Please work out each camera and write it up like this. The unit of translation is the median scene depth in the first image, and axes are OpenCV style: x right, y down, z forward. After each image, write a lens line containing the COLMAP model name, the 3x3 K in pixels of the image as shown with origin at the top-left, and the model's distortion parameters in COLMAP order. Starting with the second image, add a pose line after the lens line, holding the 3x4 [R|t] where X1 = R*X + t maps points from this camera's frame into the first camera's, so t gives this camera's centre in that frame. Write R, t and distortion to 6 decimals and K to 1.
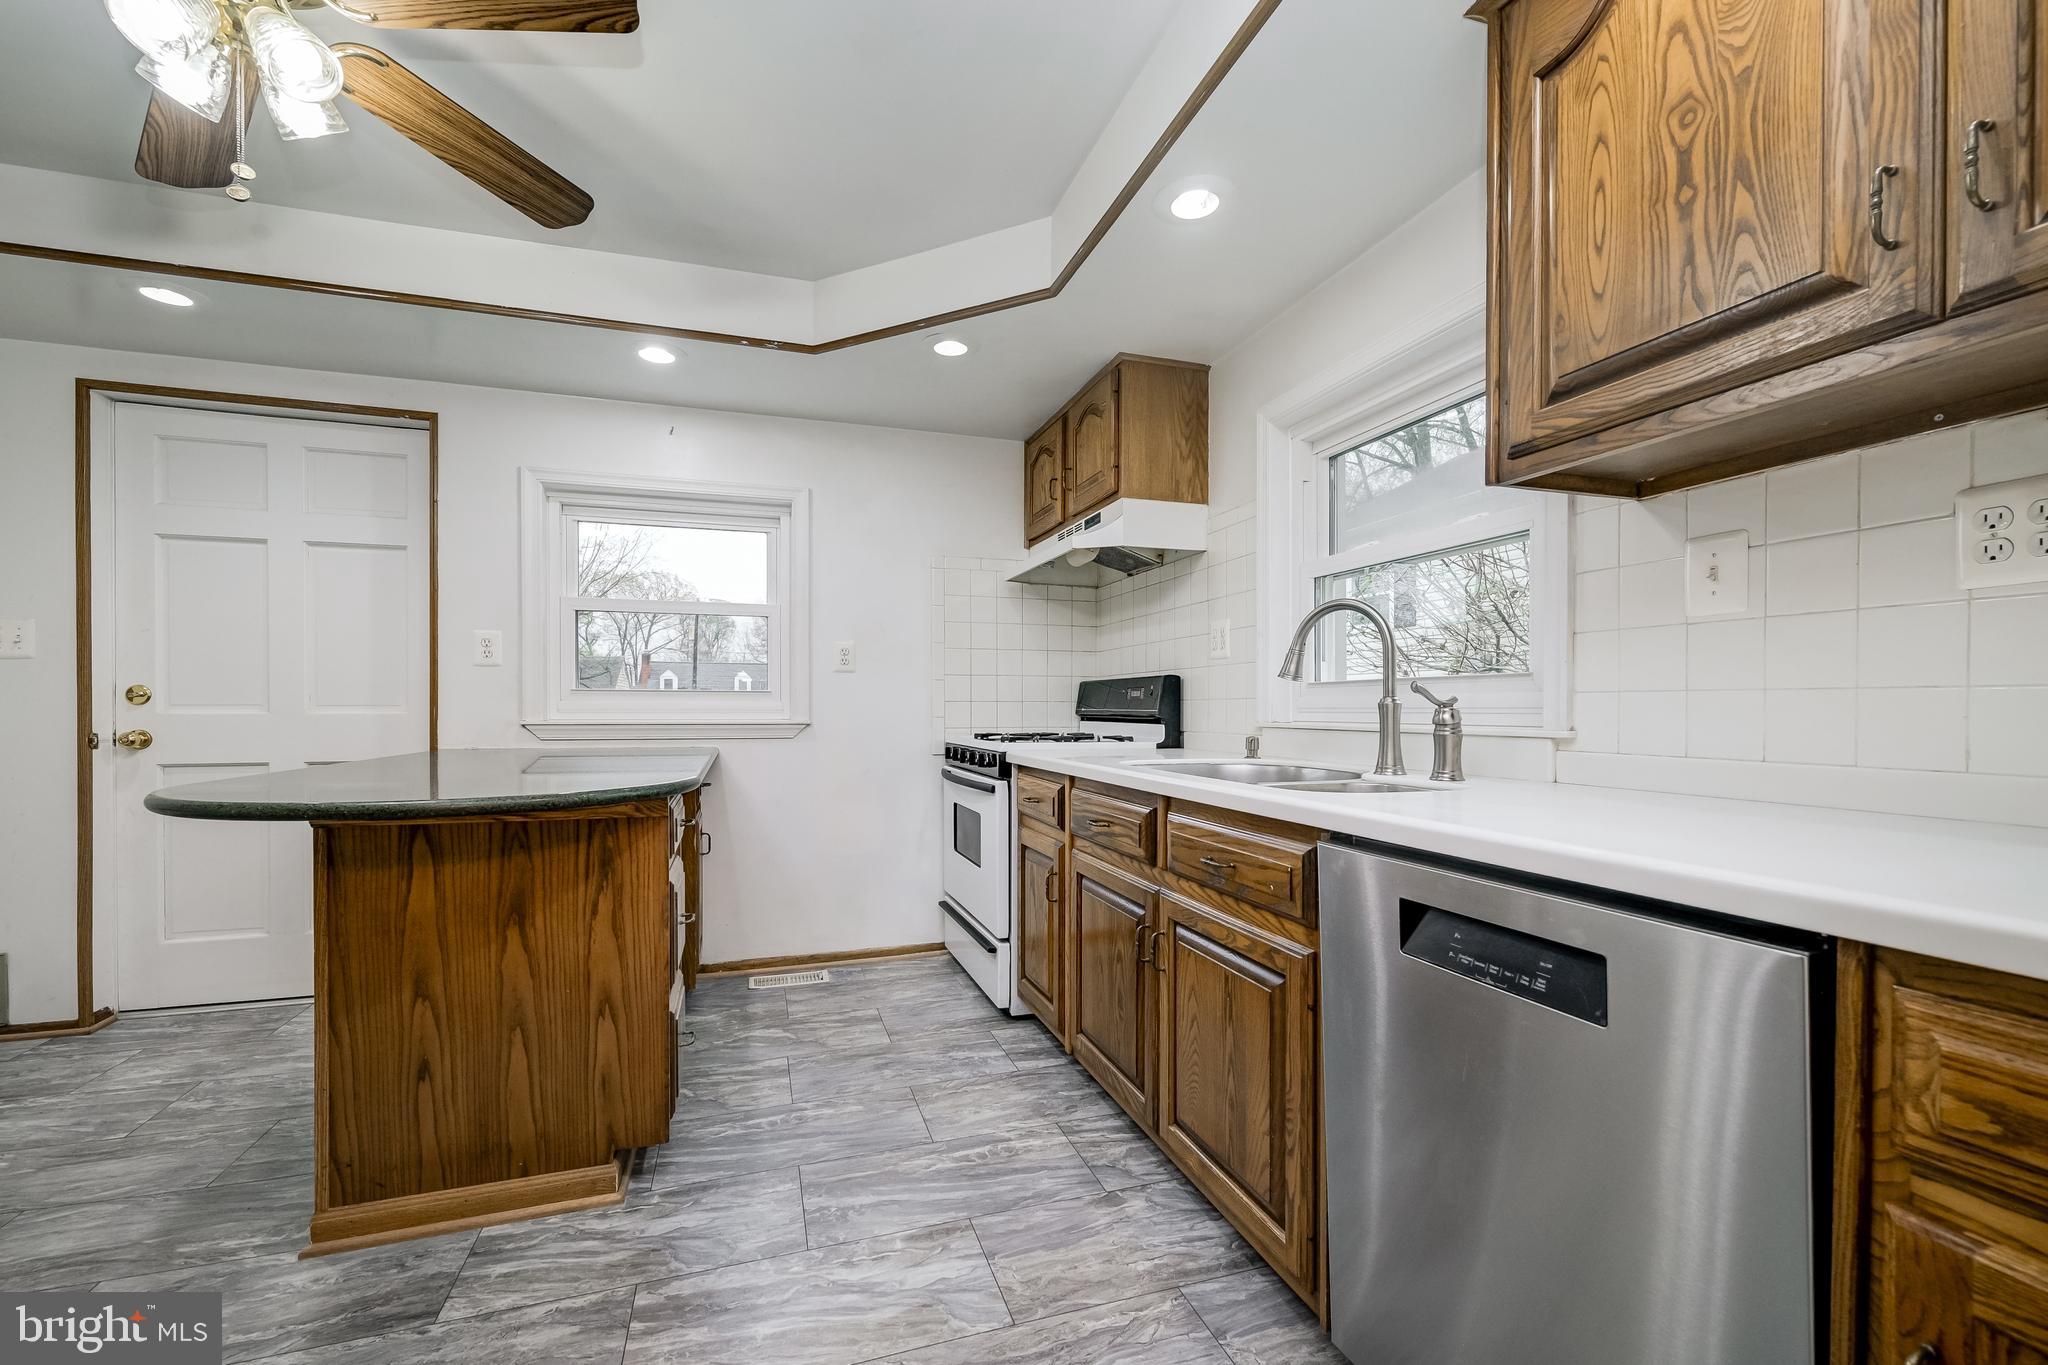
lens RADIAL K [[826.8, 0, 1018.5], [0, 826.8, 713.8], [0, 0, 1]] dist [-0.000582, 0.000273]
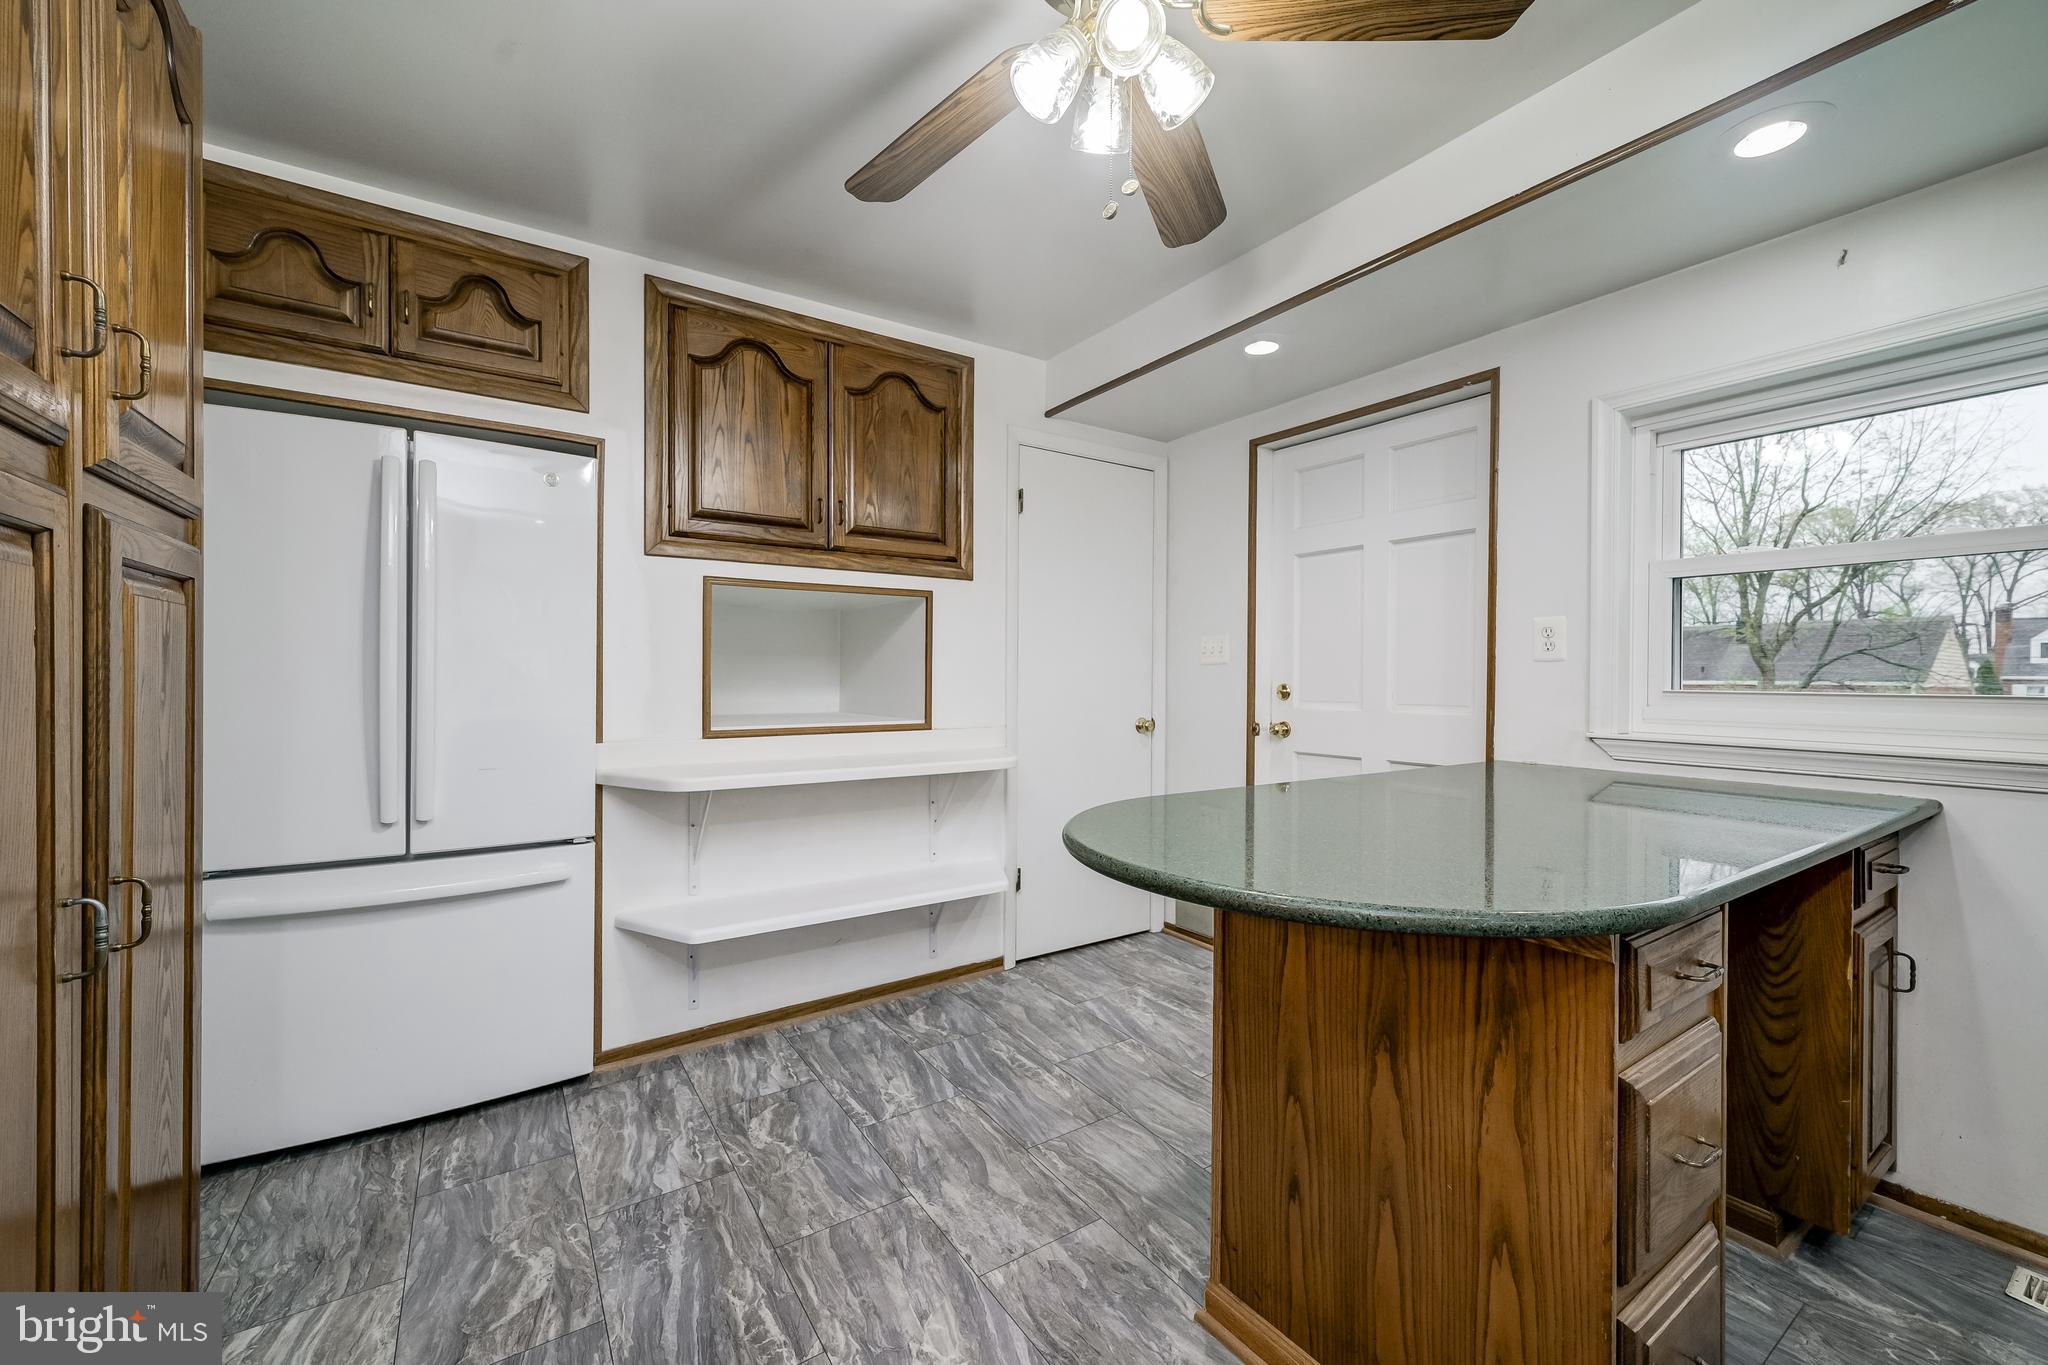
lens RADIAL K [[837.5, 0, 1052.8], [0, 837.5, 680.4], [0, 0, 1]] dist [0.002732, 0.000386]
pose [[0.289551, 0.005595, -0.957146, -0.005891], [-0.012451, 0.999920, 0.002078, -0.039407], [0.957082, 0.011316, 0.289597, 0.342891]]
